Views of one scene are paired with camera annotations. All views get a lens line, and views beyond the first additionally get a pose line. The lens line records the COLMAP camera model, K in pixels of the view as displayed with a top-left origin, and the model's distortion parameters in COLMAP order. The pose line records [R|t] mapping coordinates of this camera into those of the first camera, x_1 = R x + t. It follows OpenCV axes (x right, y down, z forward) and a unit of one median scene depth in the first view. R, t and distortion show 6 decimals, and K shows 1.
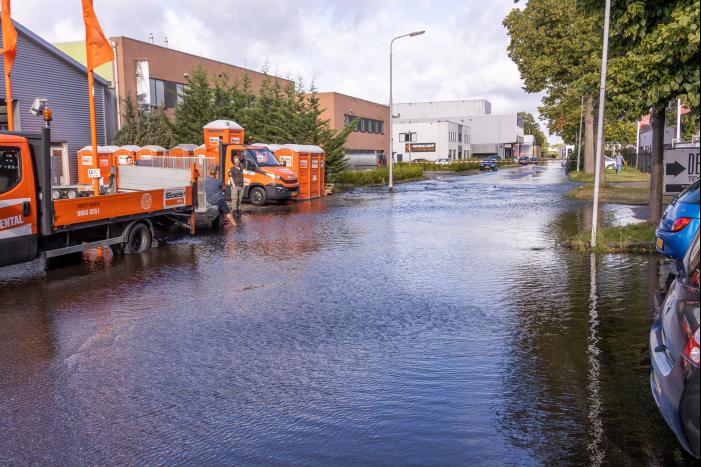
lens RADIAL K [[666.8, 0, 340.1], [0, 666.8, 236.1], [0, 0, 1]] dist [0.034437, -0.006839]
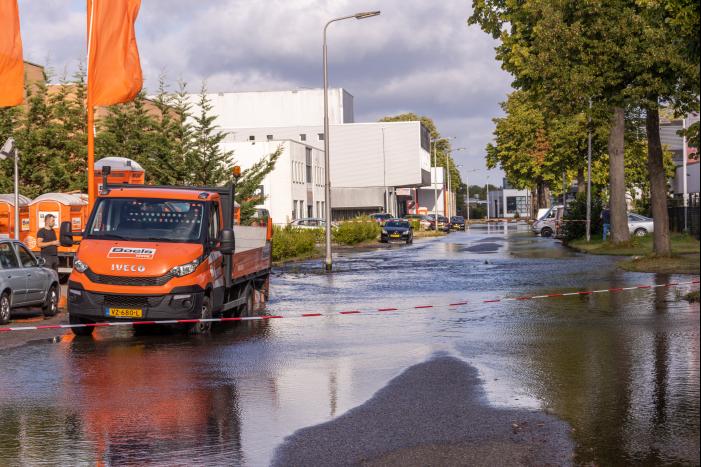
lens RADIAL K [[1592.6, 0, 350.5], [0, 1592.6, 233.5], [0, 0, 1]] dist [0.004144, 0.172760]
pose [[0.975389, -0.008972, 0.220308, -0.233503], [0.032593, 0.994062, -0.103819, 0.051717], [-0.218068, 0.108445, 0.969890, -0.414232]]
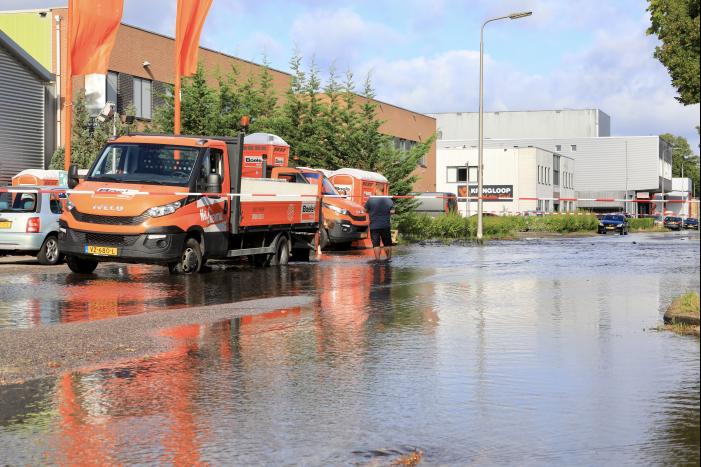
lens RADIAL K [[1303.1, 0, 350.5], [0, 1303.1, 233.5], [0, 0, 1]] dist [-0.002540, -0.016341]
pose [[0.999559, 0.016728, 0.024540, -0.090366], [-0.014135, 0.994658, -0.102254, 0.060700], [-0.026119, 0.101862, 0.994456, -0.308650]]
